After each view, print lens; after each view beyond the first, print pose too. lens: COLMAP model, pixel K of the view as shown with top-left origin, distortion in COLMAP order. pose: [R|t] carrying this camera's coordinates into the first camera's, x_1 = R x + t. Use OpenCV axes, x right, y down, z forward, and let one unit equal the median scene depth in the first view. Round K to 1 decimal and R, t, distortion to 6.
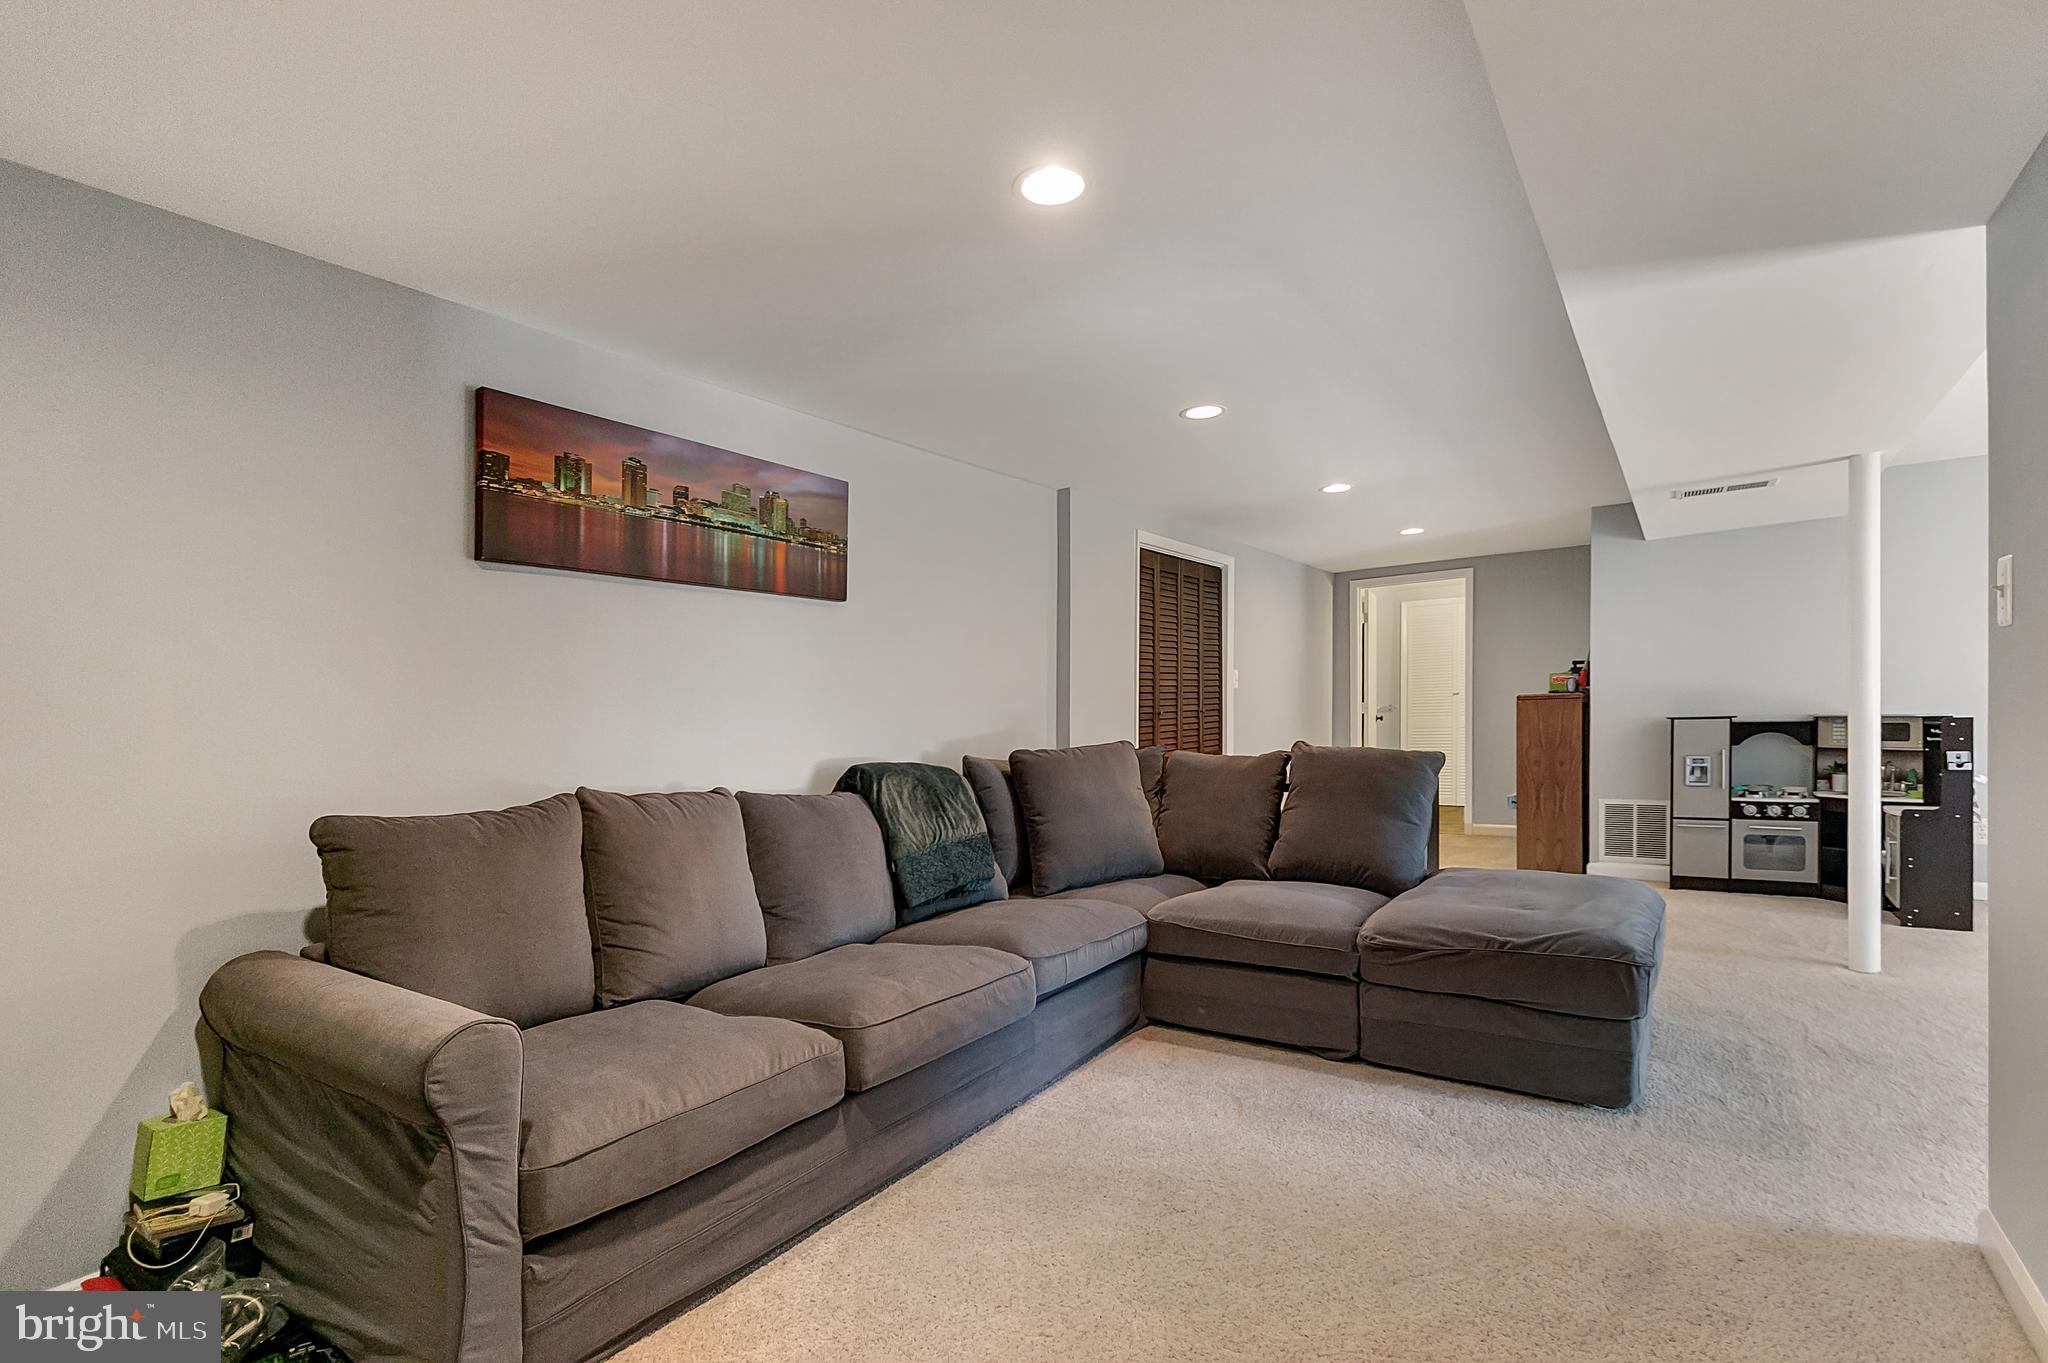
lens RADIAL K [[946.6, 0, 1024.5], [0, 946.6, 712.9], [0, 0, 1]] dist [-0.000758, -0.000600]
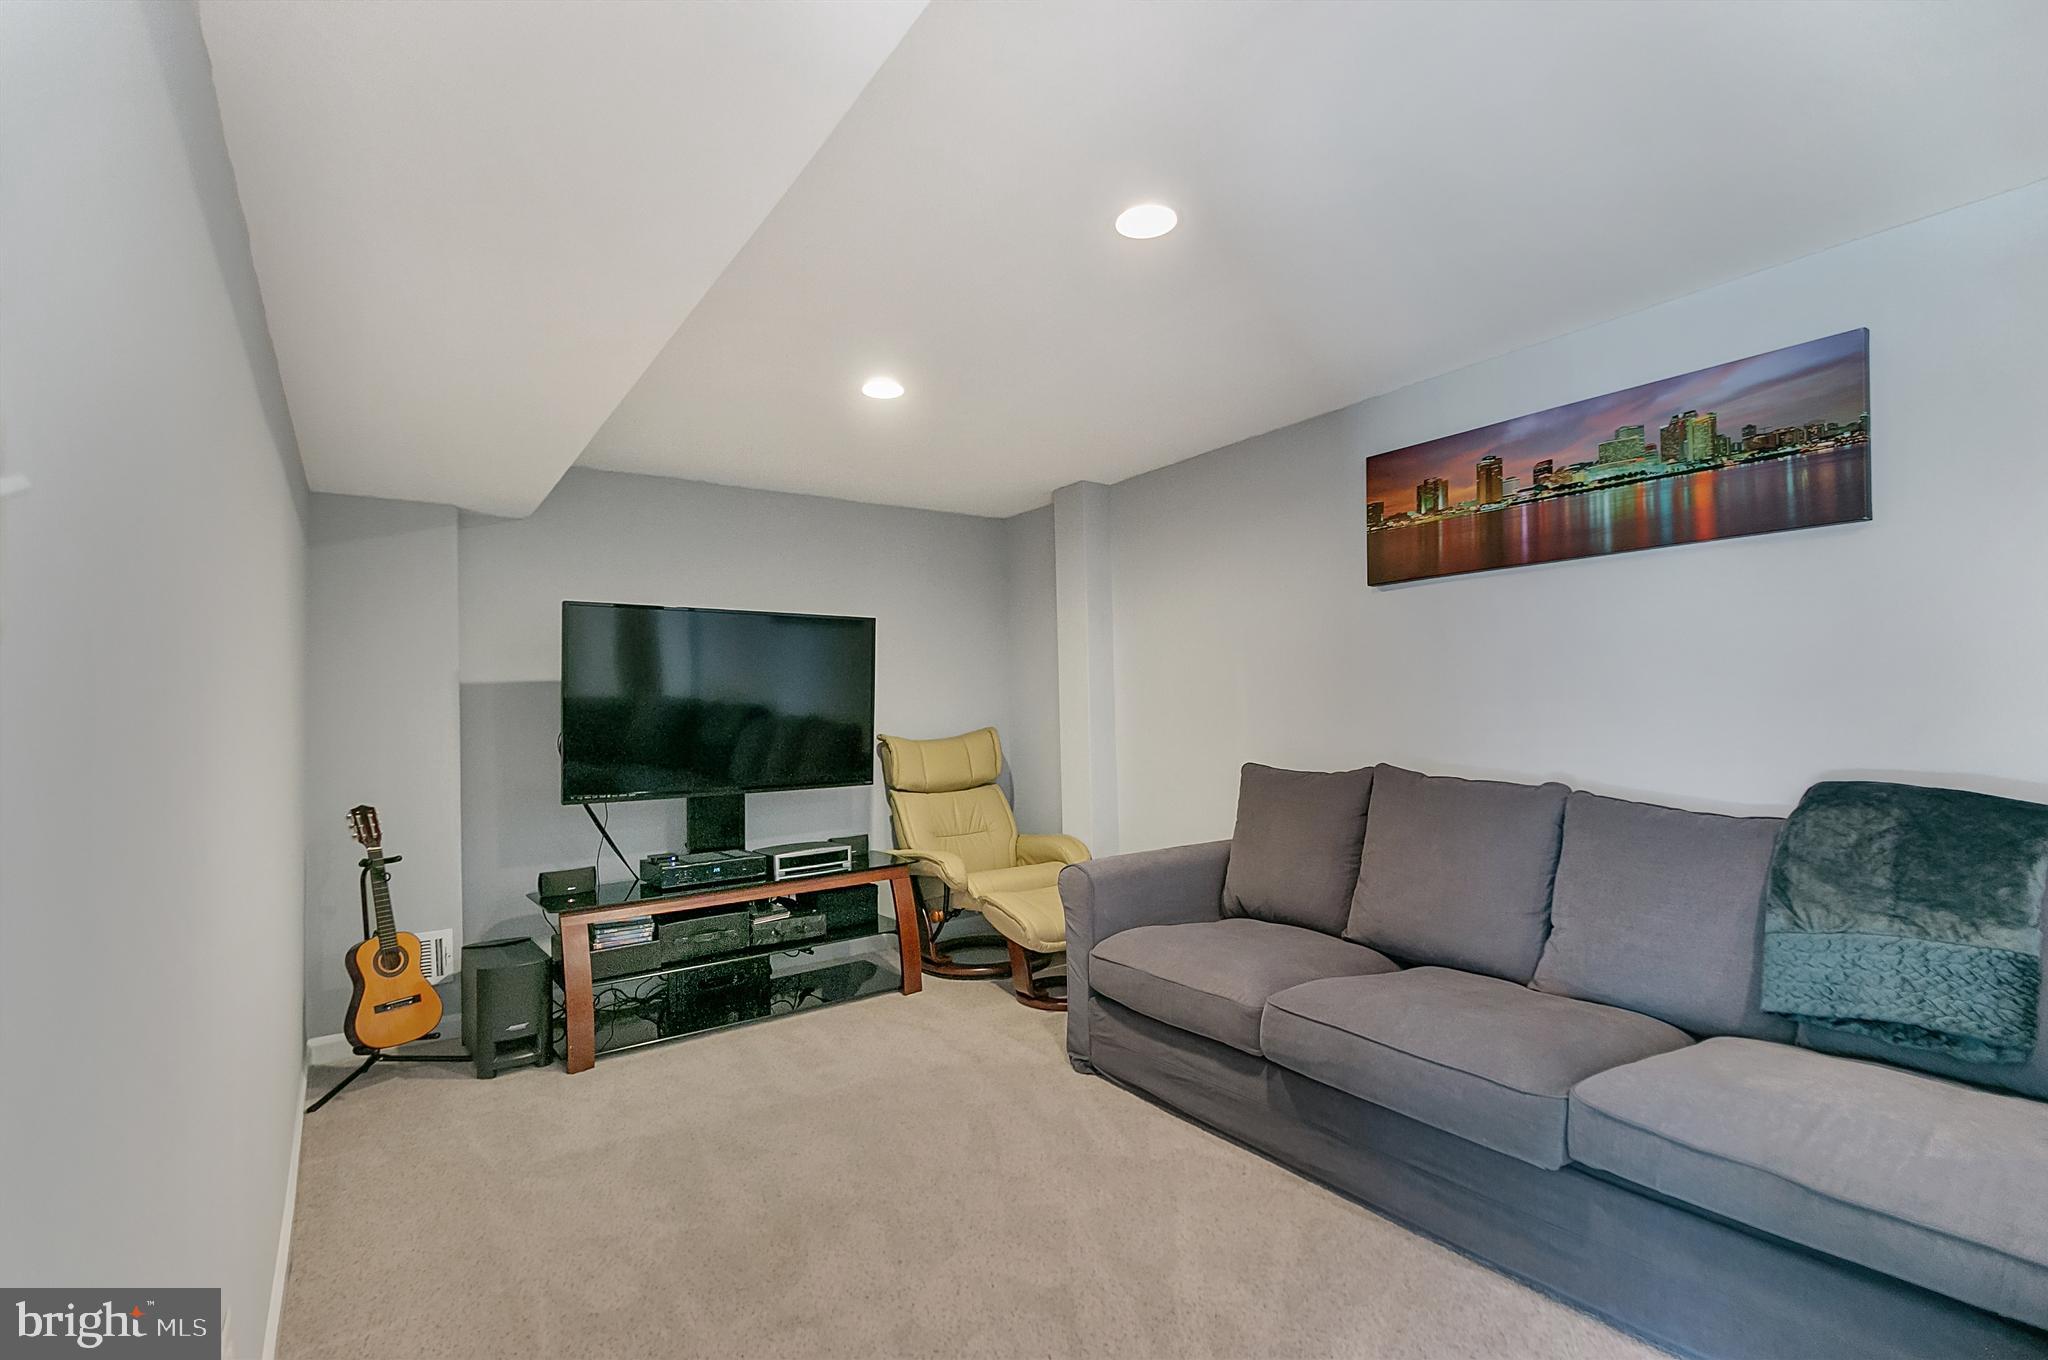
lens RADIAL K [[927.9, 0, 1024.6], [0, 927.9, 653.4], [0, 0, 1]] dist [0.001060, -0.000044]
pose [[-0.346022, -0.012498, -0.938143, 0.725444], [0.038307, 0.998889, -0.027436, -0.042559], [0.937444, -0.045430, -0.345159, 0.861148]]
